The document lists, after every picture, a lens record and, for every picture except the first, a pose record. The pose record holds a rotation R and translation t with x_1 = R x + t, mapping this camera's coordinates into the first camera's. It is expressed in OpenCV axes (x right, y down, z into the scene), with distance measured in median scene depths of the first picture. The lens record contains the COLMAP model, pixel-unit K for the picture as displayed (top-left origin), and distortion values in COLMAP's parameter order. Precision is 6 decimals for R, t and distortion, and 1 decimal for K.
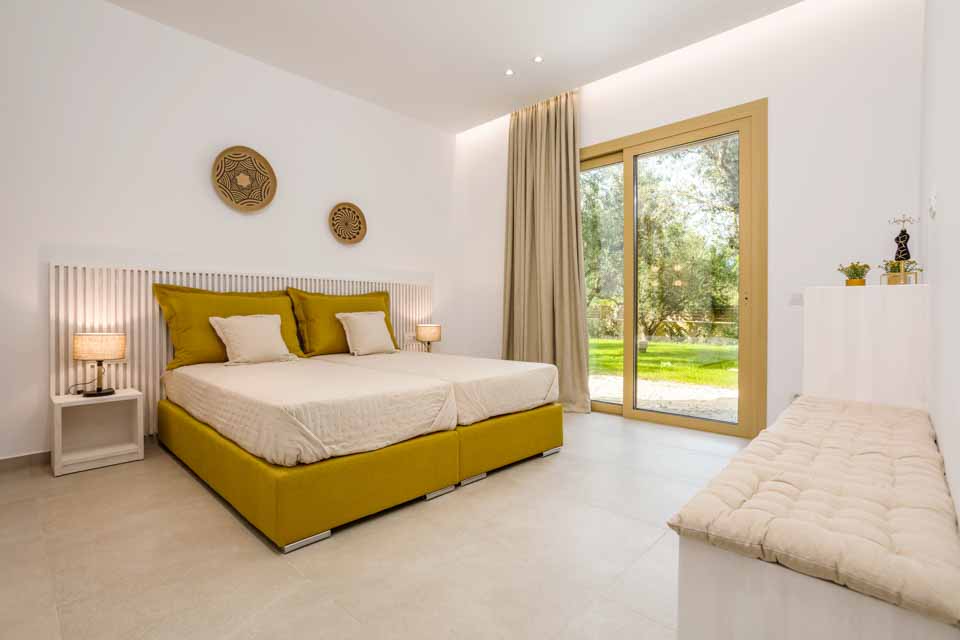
lens RADIAL K [[460.8, 0, 479.4], [0, 460.8, 320.9], [0, 0, 1]] dist [-0.004461, -0.000313]
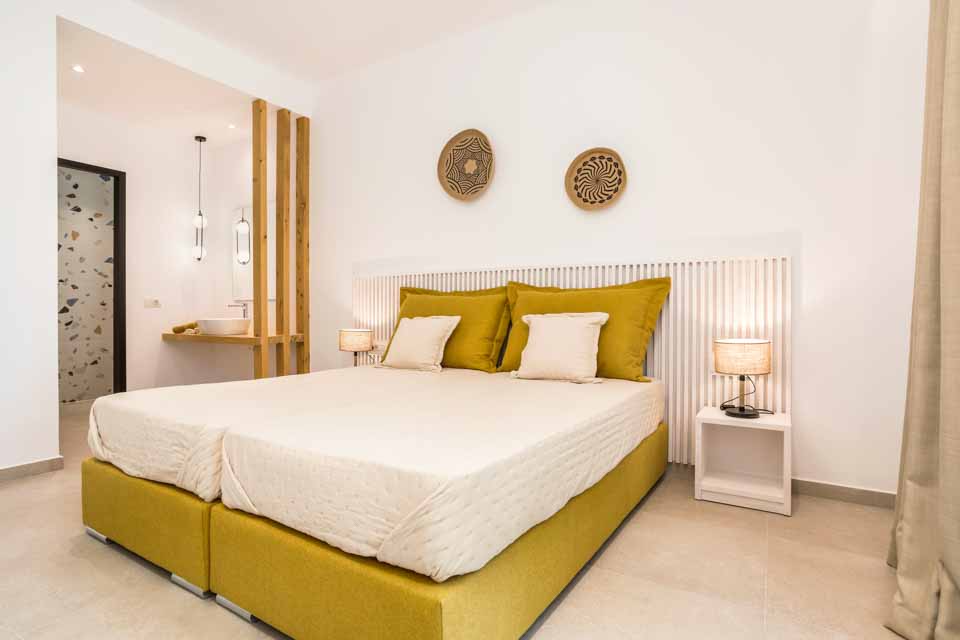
lens RADIAL K [[770.4, 0, 479.9], [0, 770.4, 313.9], [0, 0, 1]] dist [-0.053057, 0.000474]
pose [[0.021286, 0.003733, -0.999766, 0.861041], [-0.024929, 0.999684, 0.003202, -0.020191], [0.999463, 0.024855, 0.021372, 0.864752]]
